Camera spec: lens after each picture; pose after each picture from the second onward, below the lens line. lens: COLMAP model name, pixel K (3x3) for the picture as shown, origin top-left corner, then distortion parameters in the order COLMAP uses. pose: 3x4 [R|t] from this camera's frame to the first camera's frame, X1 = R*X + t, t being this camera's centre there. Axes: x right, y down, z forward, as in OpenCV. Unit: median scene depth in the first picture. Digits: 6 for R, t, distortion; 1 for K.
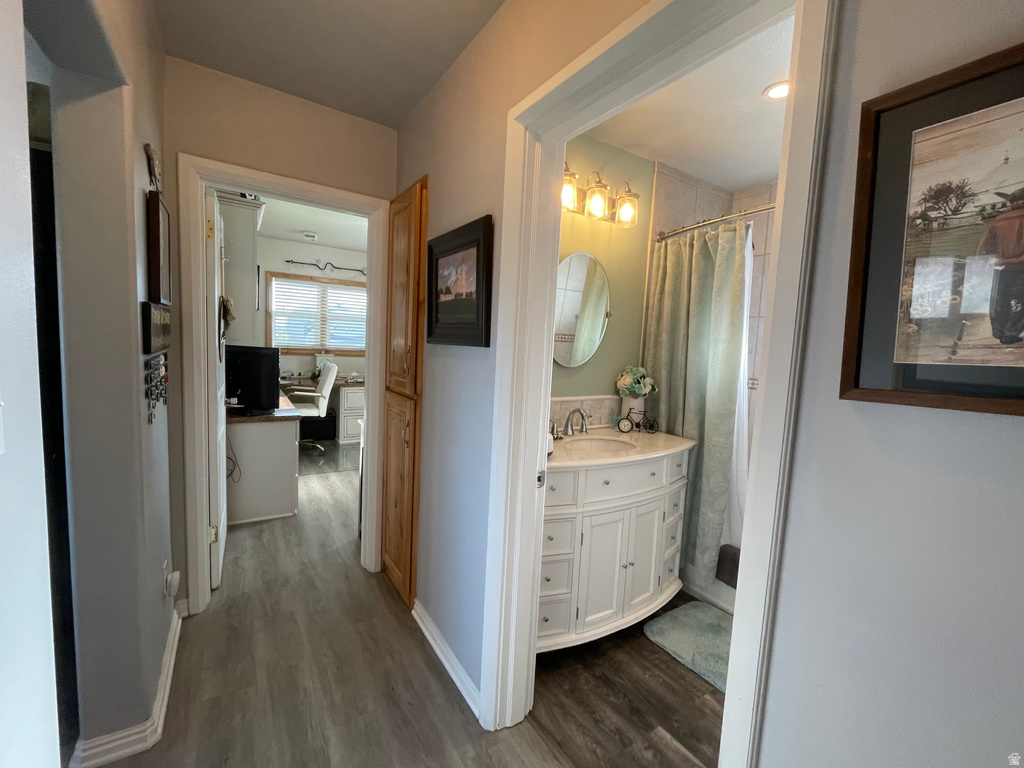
lens RADIAL K [[430.8, 0, 512.0], [0, 430.8, 379.7], [0, 0, 1]] dist [0.000745, -0.000243]
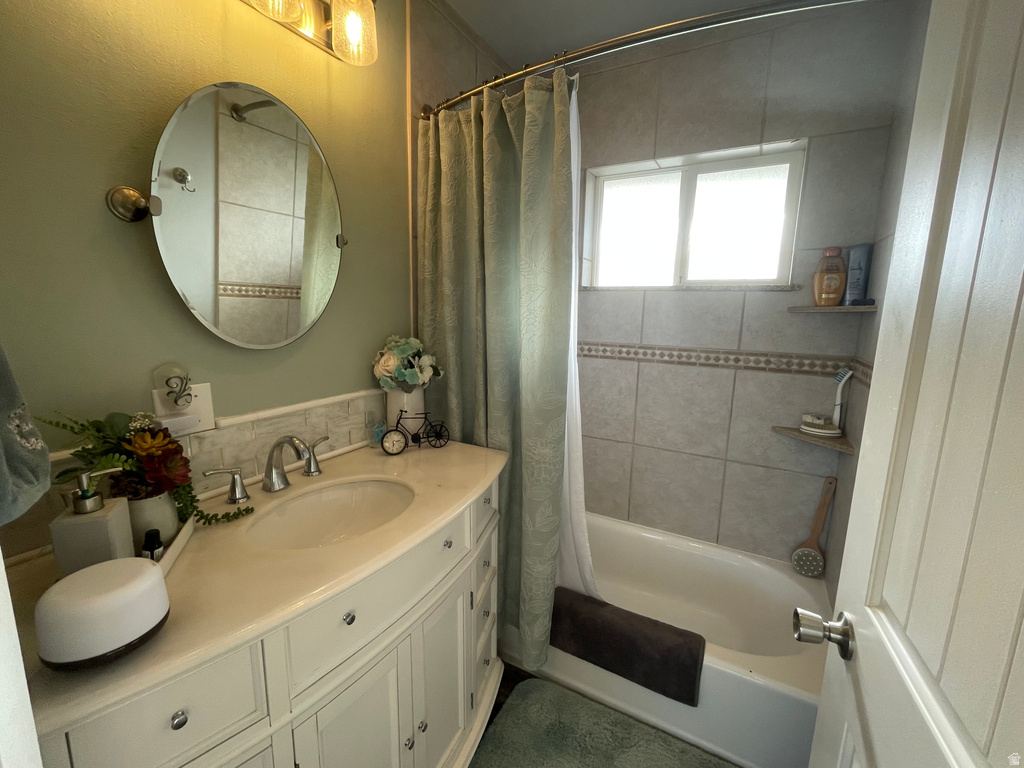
lens RADIAL K [[430.8, 0, 512.0], [0, 430.8, 379.7], [0, 0, 1]] dist [0.000745, -0.000243]
pose [[0.882106, -0.107844, 0.458540, 0.147834], [0.064673, 0.991948, 0.108884, -0.028558], [-0.466591, -0.066392, 0.881978, 0.428568]]
